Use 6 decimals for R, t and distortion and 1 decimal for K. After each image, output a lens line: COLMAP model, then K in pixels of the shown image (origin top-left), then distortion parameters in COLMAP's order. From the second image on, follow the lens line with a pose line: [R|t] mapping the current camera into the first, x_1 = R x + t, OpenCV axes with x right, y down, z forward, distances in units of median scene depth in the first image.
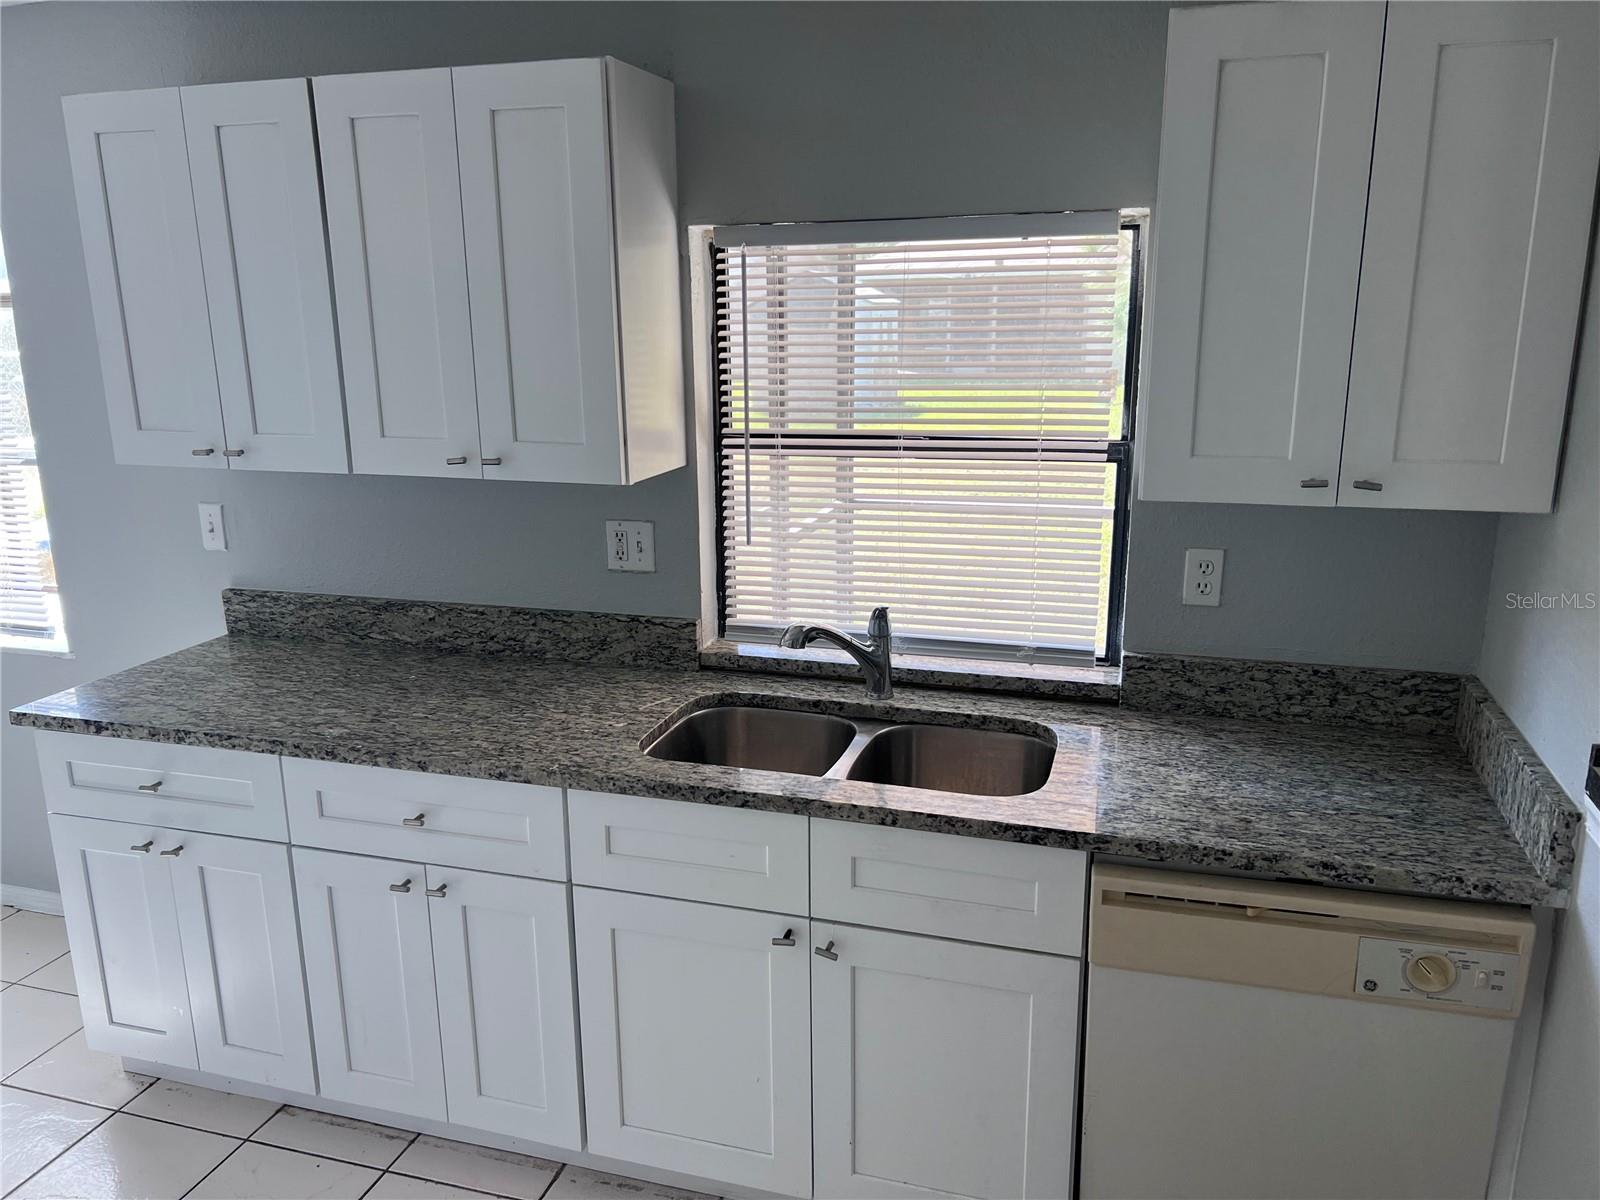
lens RADIAL K [[1209.7, 0, 799.9], [0, 1209.7, 597.6], [0, 0, 1]] dist [0.056973, -0.067191]
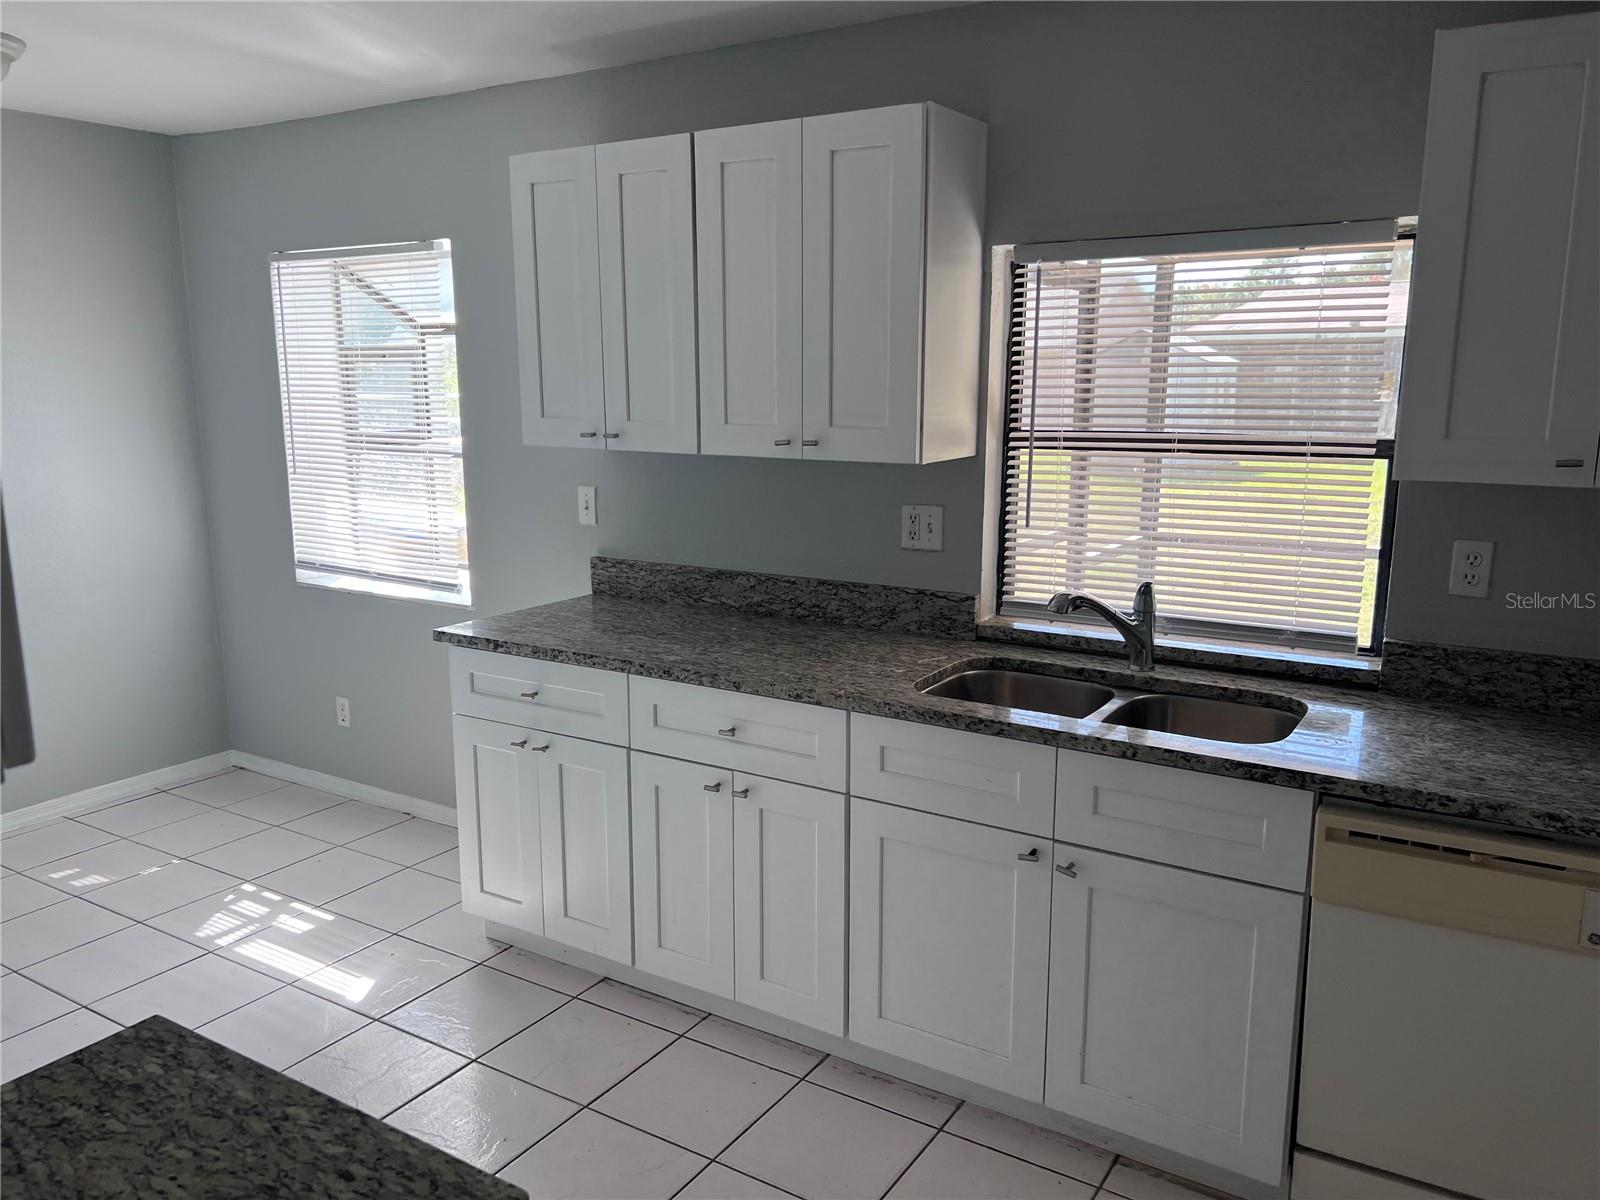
lens RADIAL K [[1209.7, 0, 798.2], [0, 1209.7, 590.1], [0, 0, 1]] dist [0.056973, -0.067191]
pose [[0.964535, 0.057878, -0.257531, 0.047366], [-0.072548, 0.996218, -0.047825, 0.087320], [0.253788, 0.064813, 0.965086, -0.134600]]
